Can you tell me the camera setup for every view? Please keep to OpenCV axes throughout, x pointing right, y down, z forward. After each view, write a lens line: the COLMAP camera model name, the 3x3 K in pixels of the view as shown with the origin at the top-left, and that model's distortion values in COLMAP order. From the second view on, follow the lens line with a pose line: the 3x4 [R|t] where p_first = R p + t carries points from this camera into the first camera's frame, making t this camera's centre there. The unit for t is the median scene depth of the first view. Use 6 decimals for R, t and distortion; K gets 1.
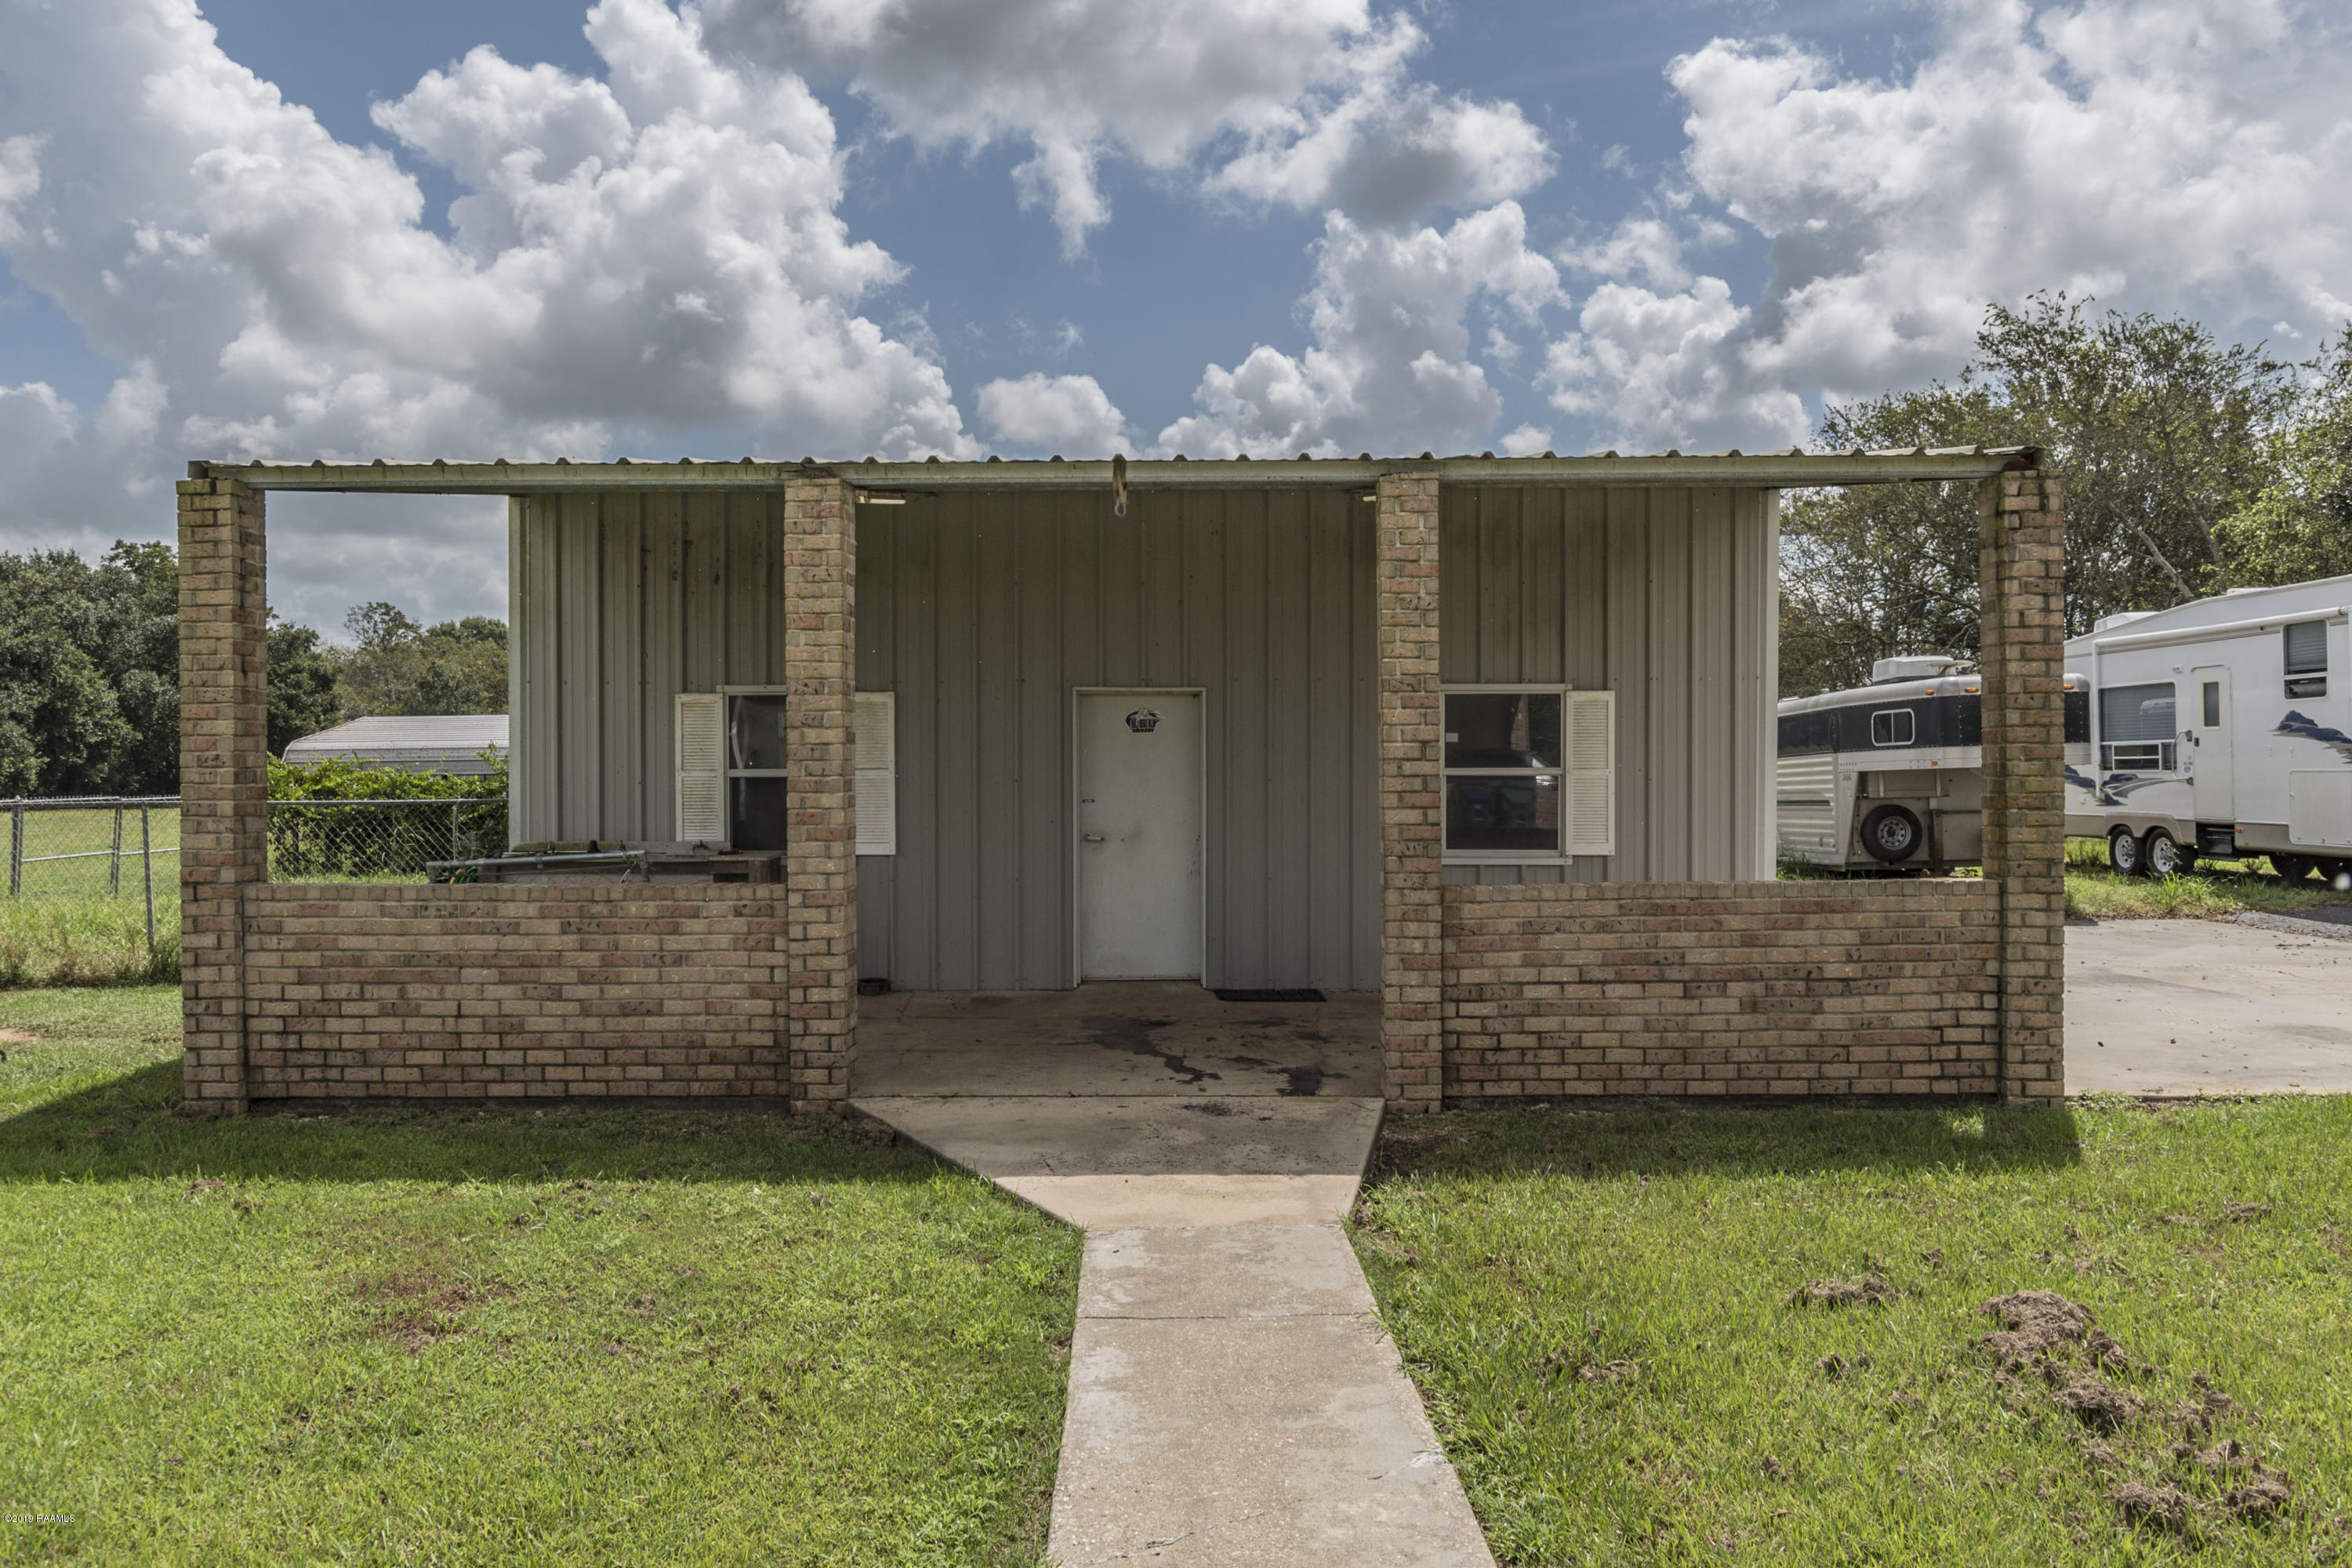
lens RADIAL K [[1698.8, 0, 1171.2], [0, 1698.8, 786.3], [0, 0, 1]] dist [0.002611, 0.000768]
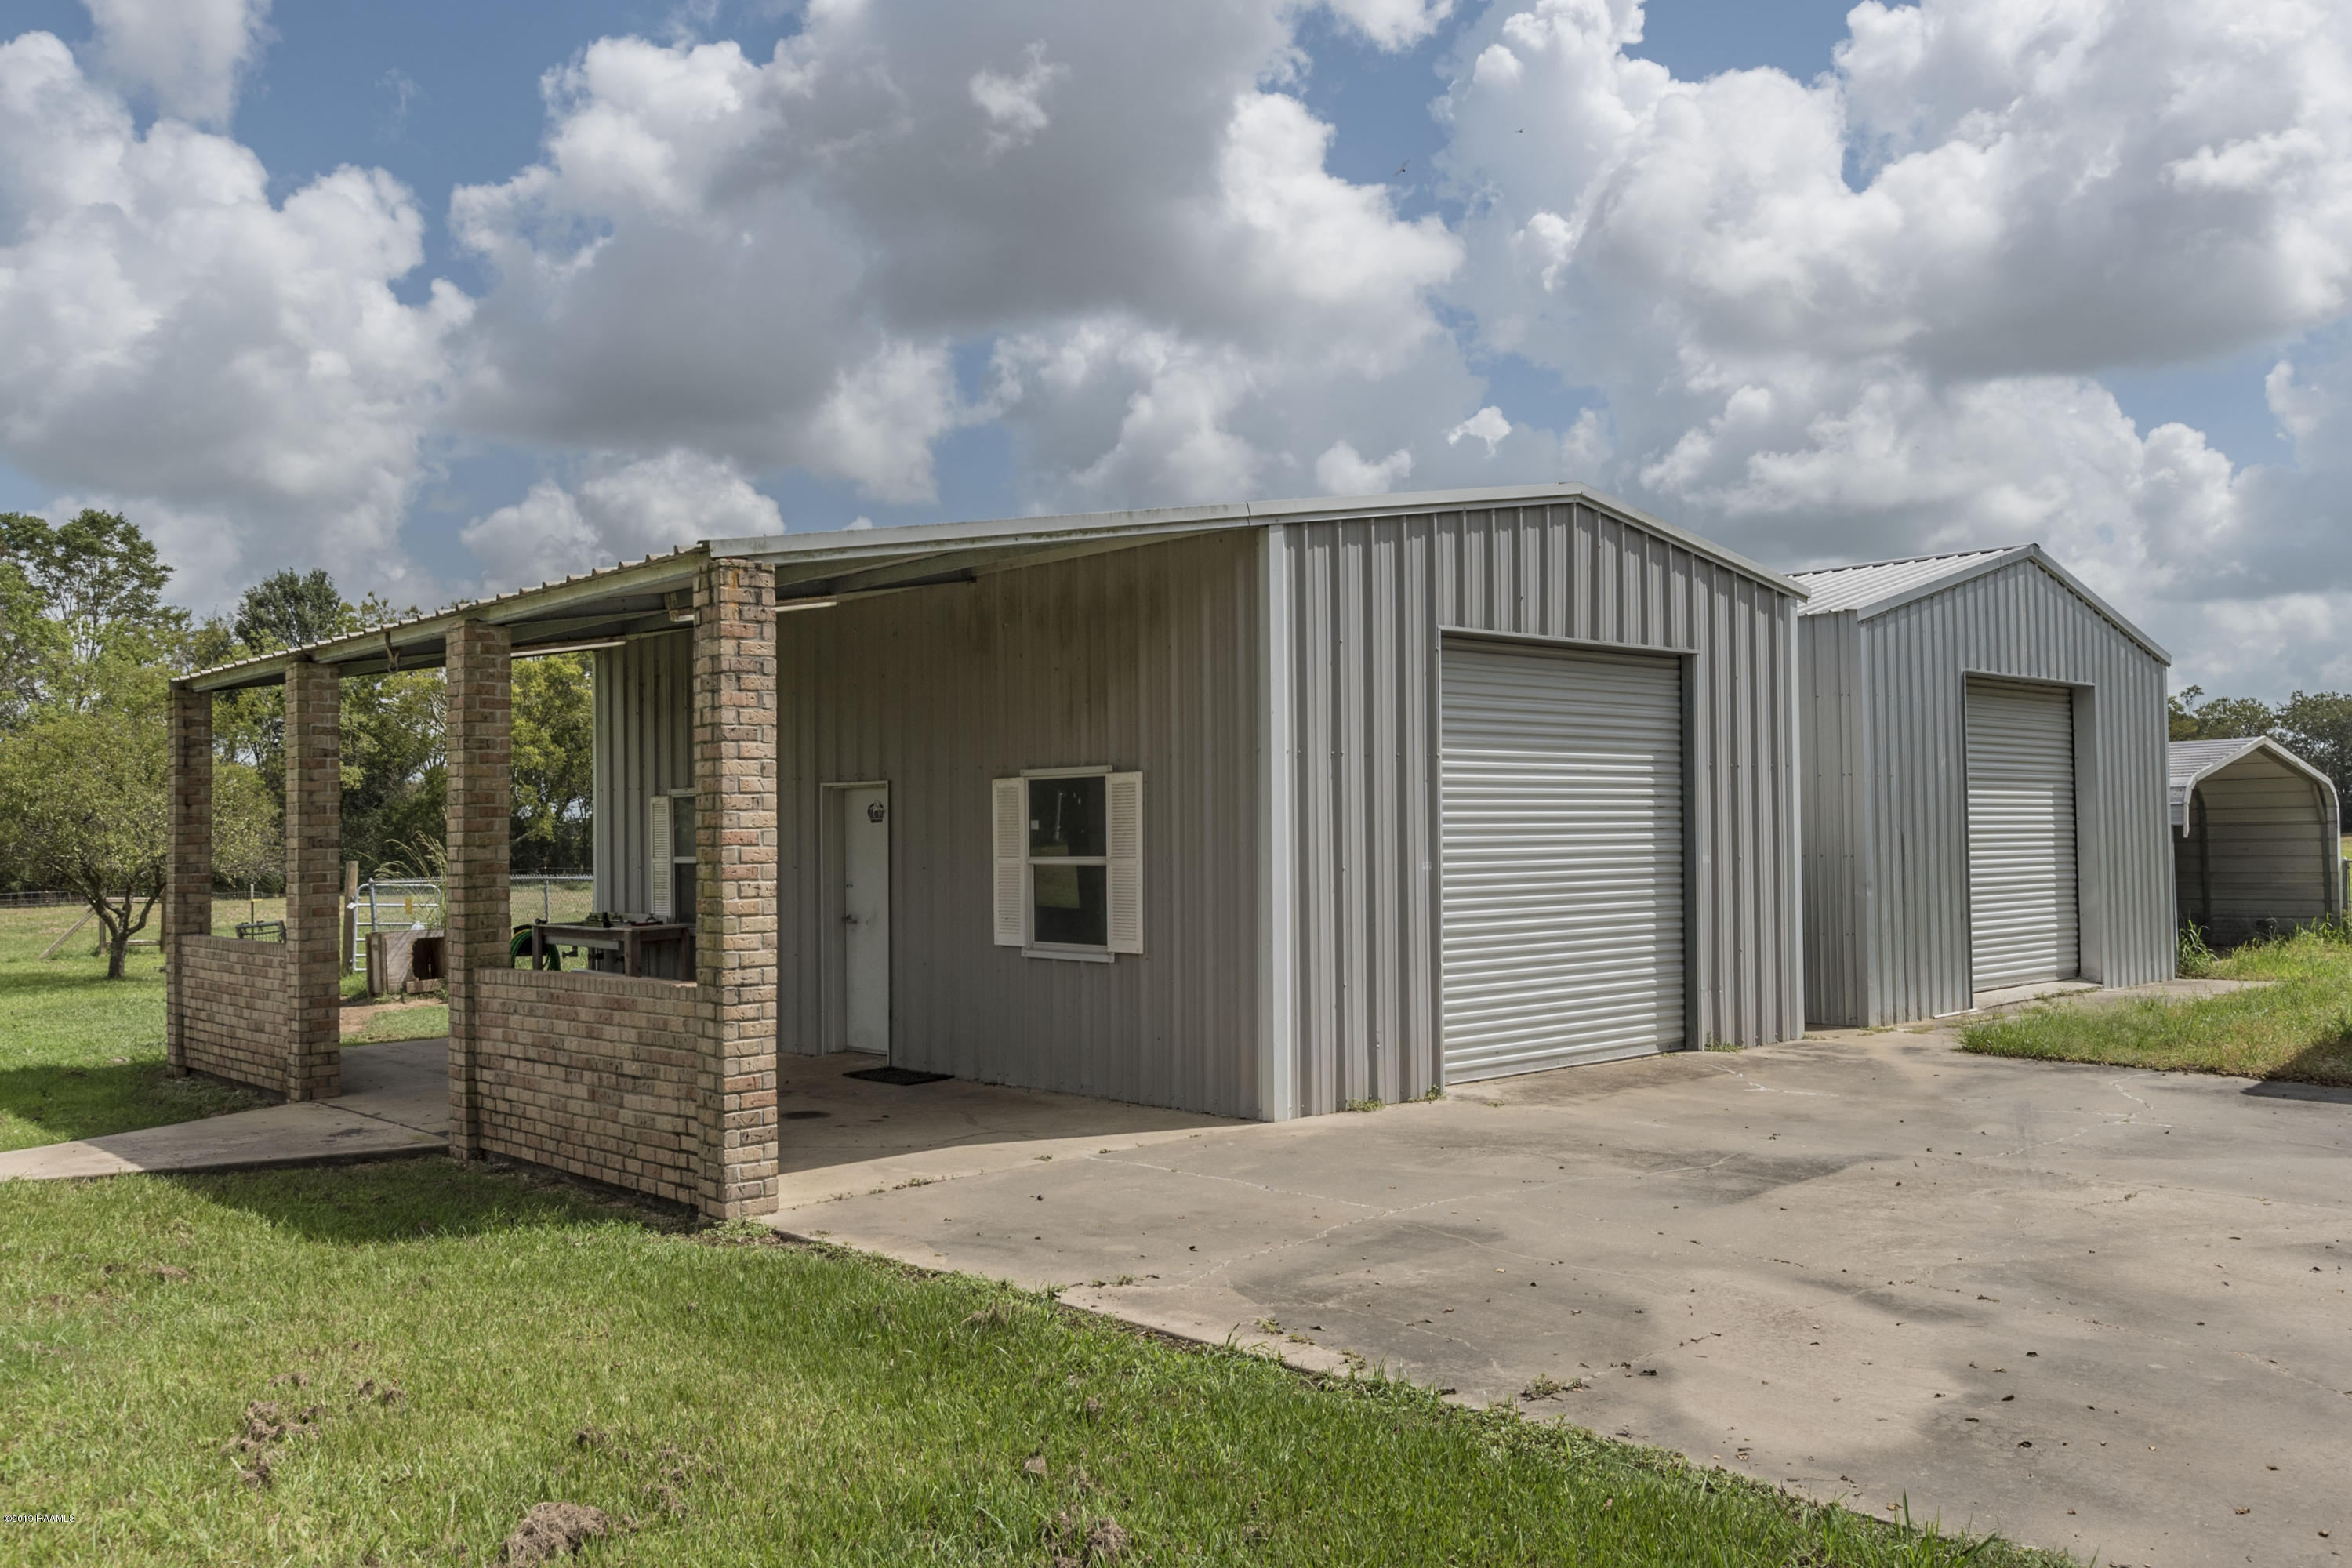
lens RADIAL K [[1971.7, 0, 1176.4], [0, 1971.7, 780.4], [0, 0, 1]] dist [-0.035893, -0.002376]
pose [[0.670421, -0.028303, -0.741441, 1.048438], [0.005421, 0.999432, -0.033250, -0.016429], [0.741961, 0.018272, 0.670194, 0.313479]]
